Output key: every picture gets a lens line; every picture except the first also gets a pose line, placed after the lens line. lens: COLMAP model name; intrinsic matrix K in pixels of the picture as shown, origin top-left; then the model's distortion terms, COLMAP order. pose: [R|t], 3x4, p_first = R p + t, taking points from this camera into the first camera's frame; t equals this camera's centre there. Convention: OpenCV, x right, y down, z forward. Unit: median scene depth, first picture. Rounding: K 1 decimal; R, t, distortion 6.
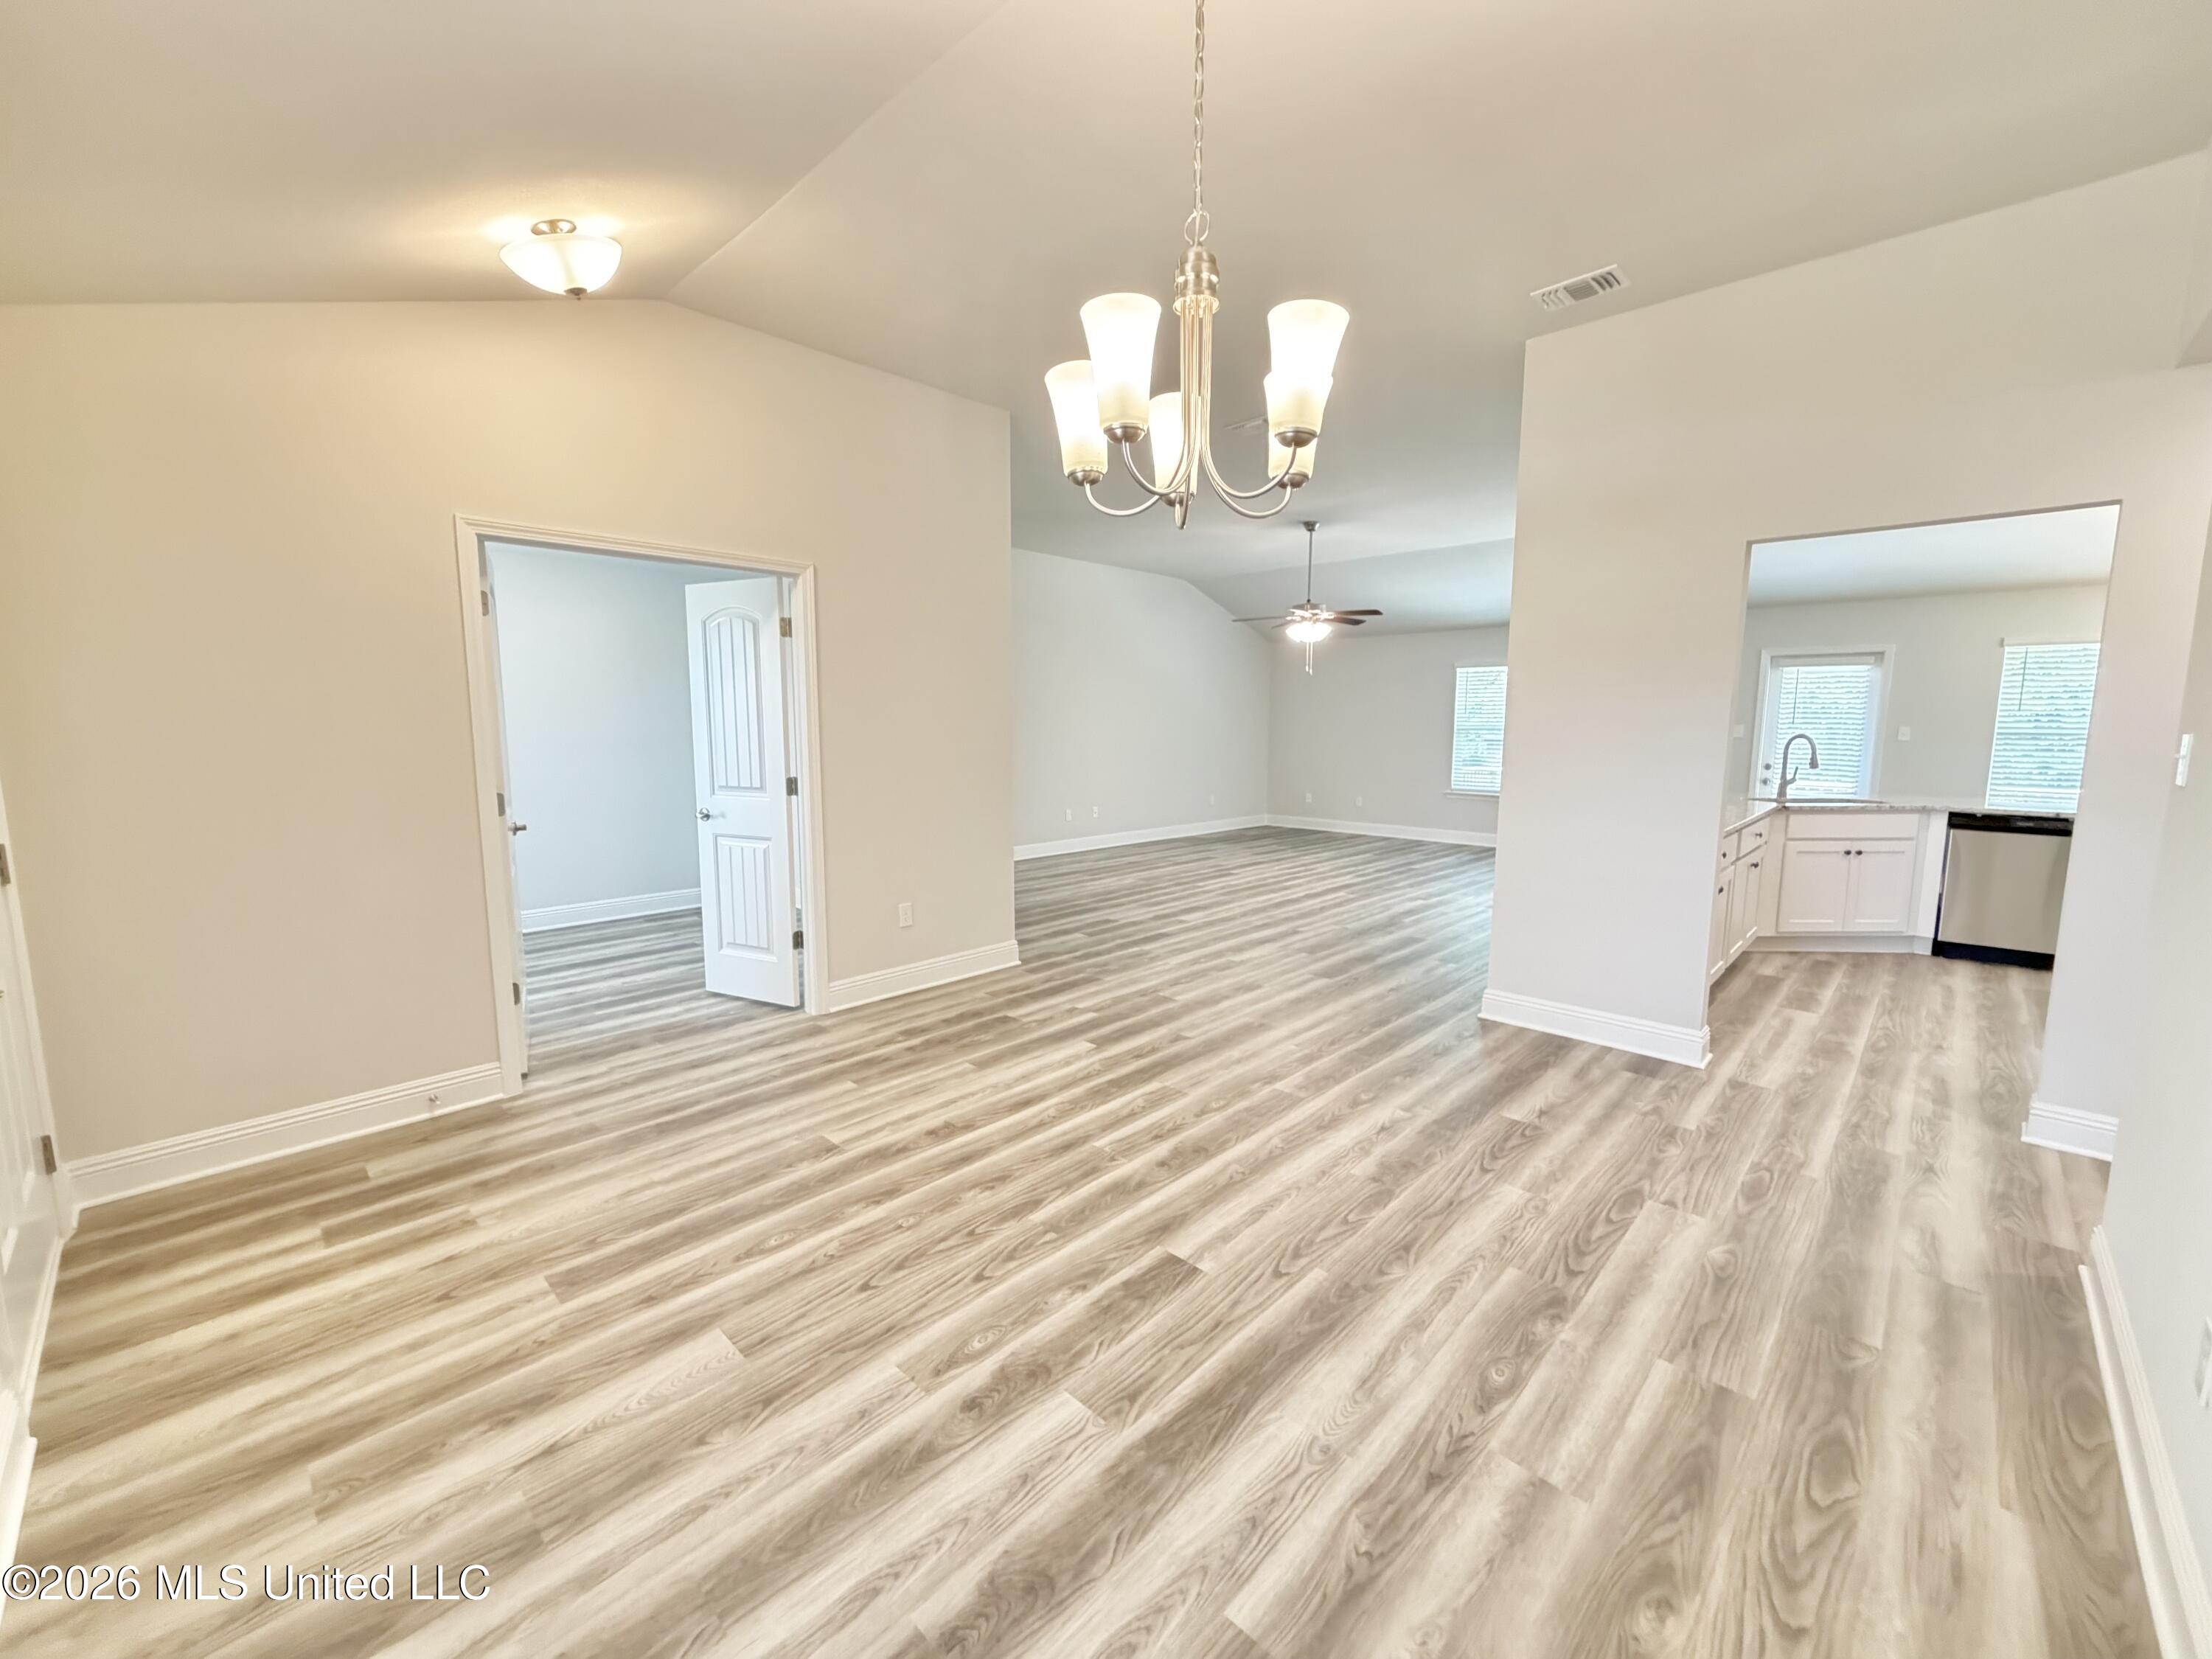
lens RADIAL K [[880.5, 0, 1096.2], [0, 880.5, 825.2], [0, 0, 1]] dist [-0.001215, 0.000725]
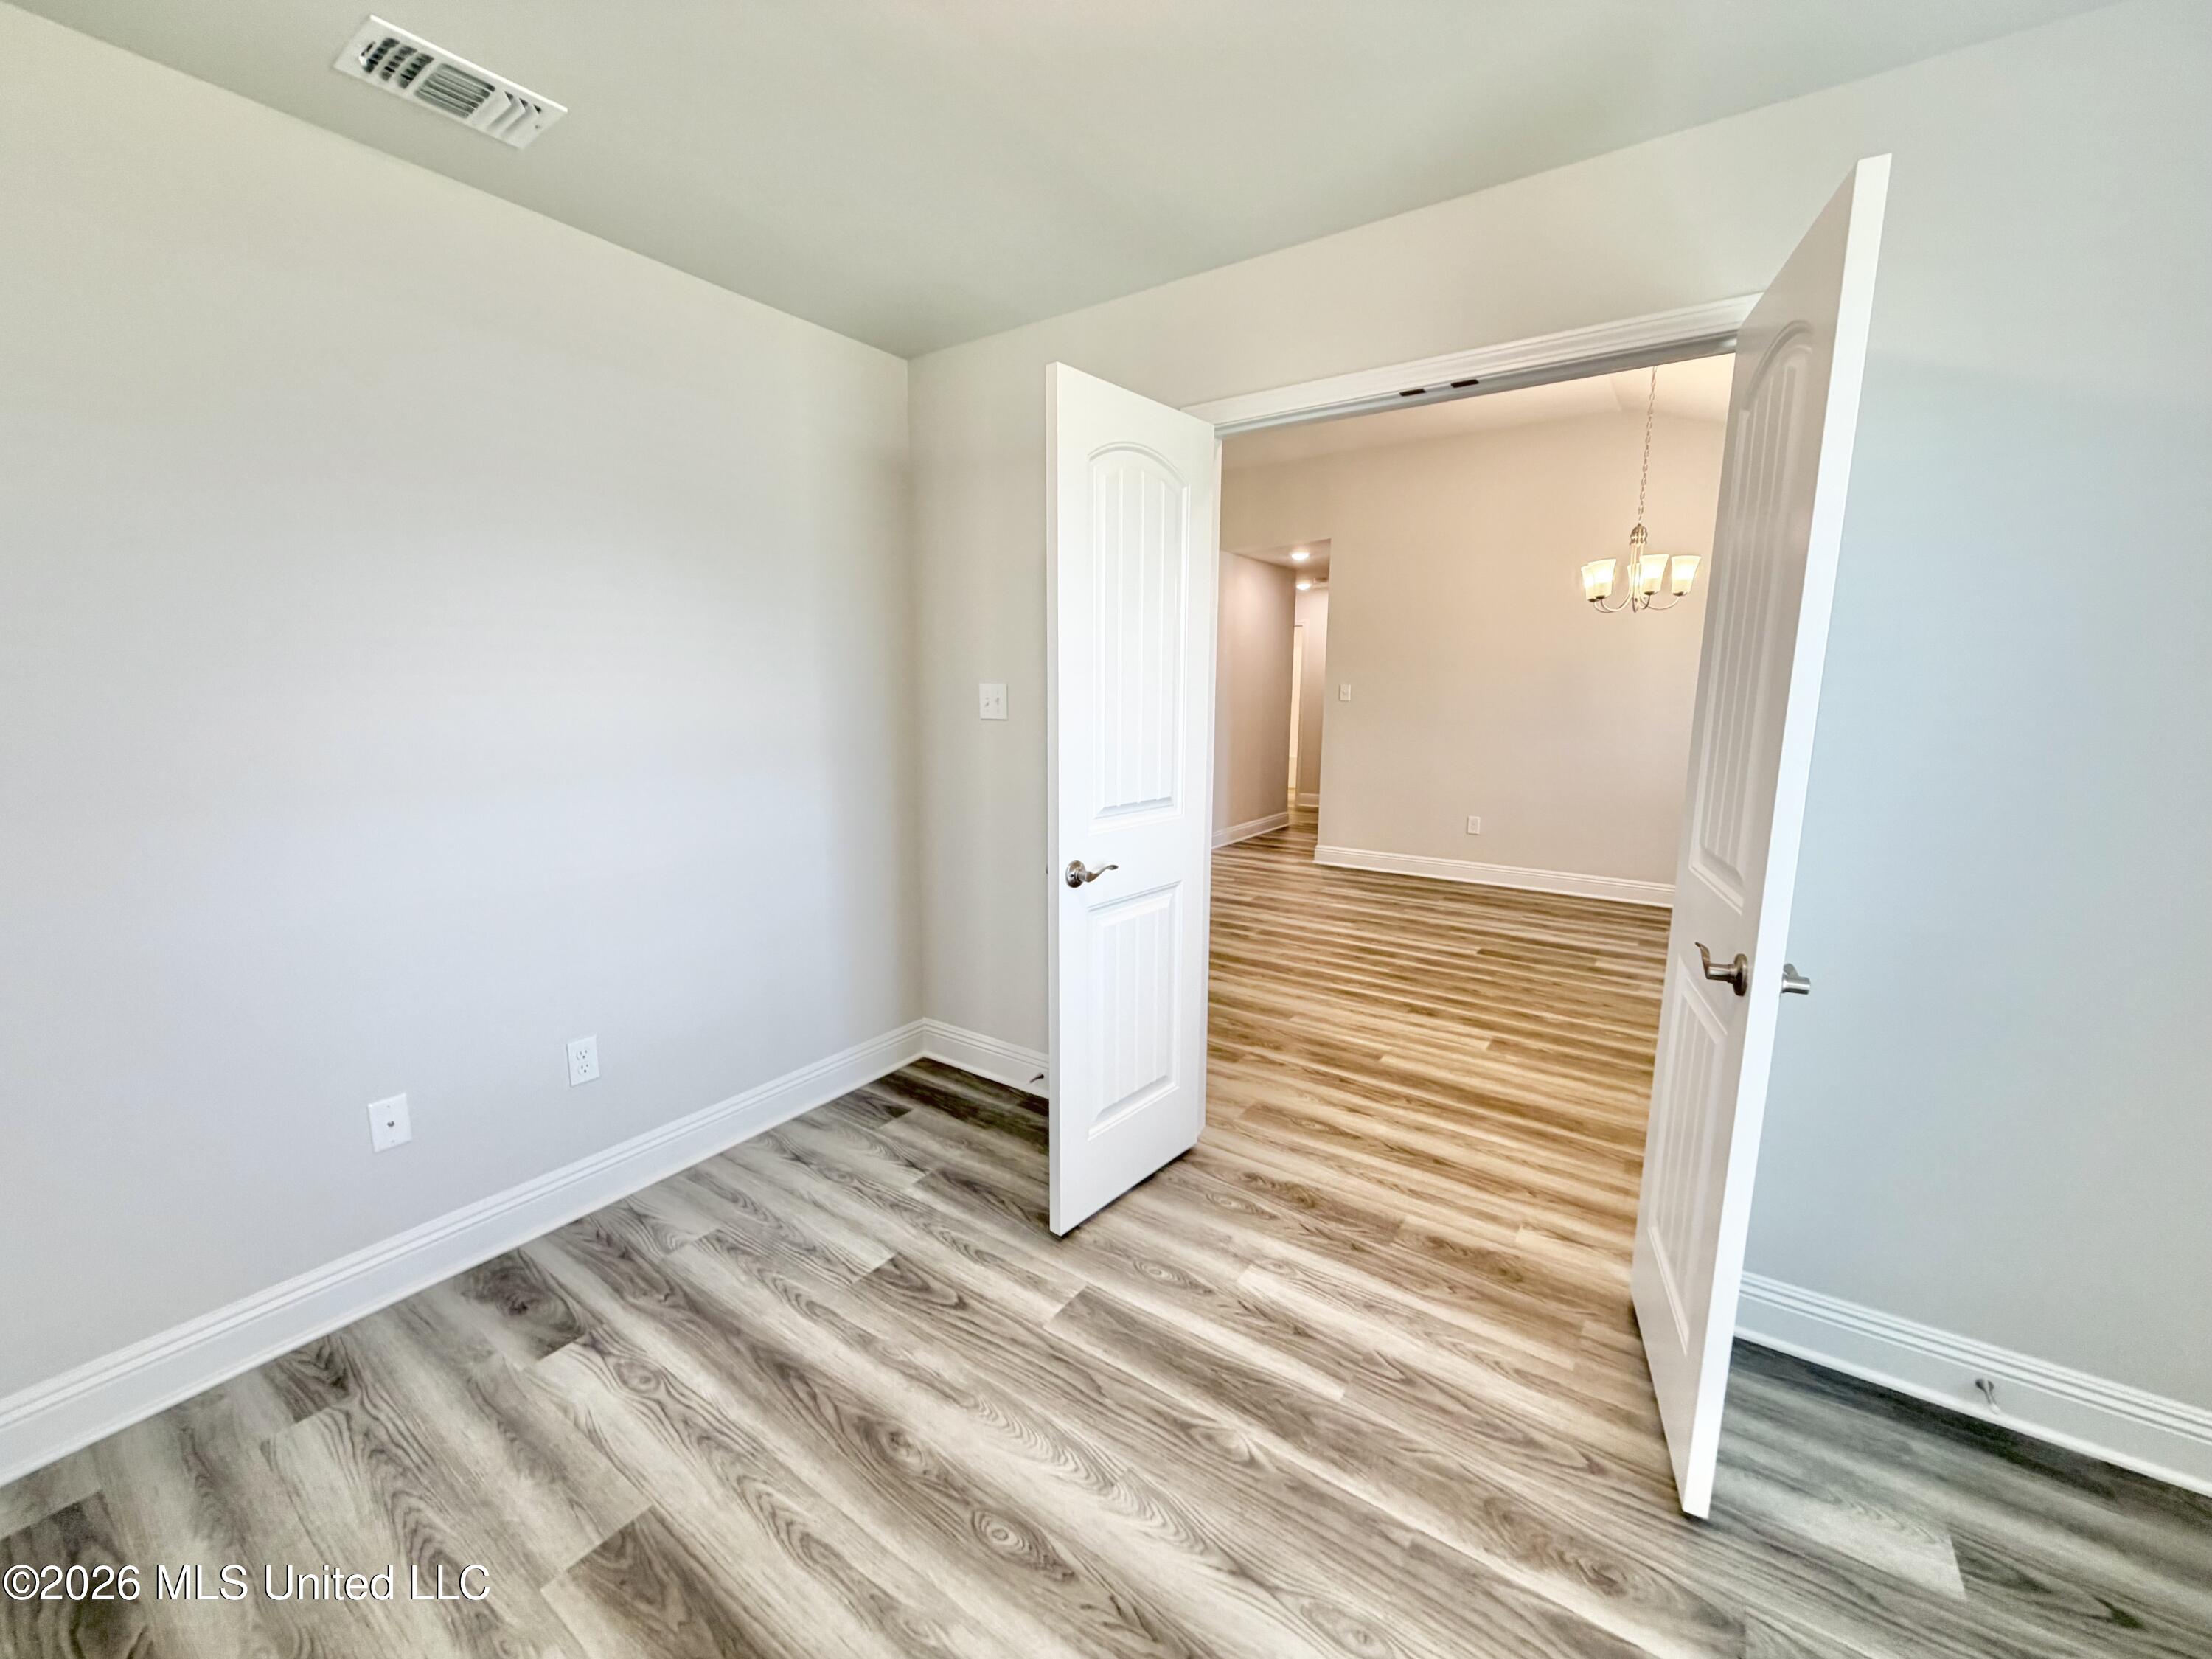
lens RADIAL K [[880.5, 0, 1099.3], [0, 880.5, 826.8], [0, 0, 1]] dist [-0.001215, 0.000725]
pose [[-0.159162, -0.160087, 0.974187, -1.184798], [0.113302, 0.977284, 0.179108, -0.170726], [-0.980729, 0.138884, -0.137408, 1.475909]]
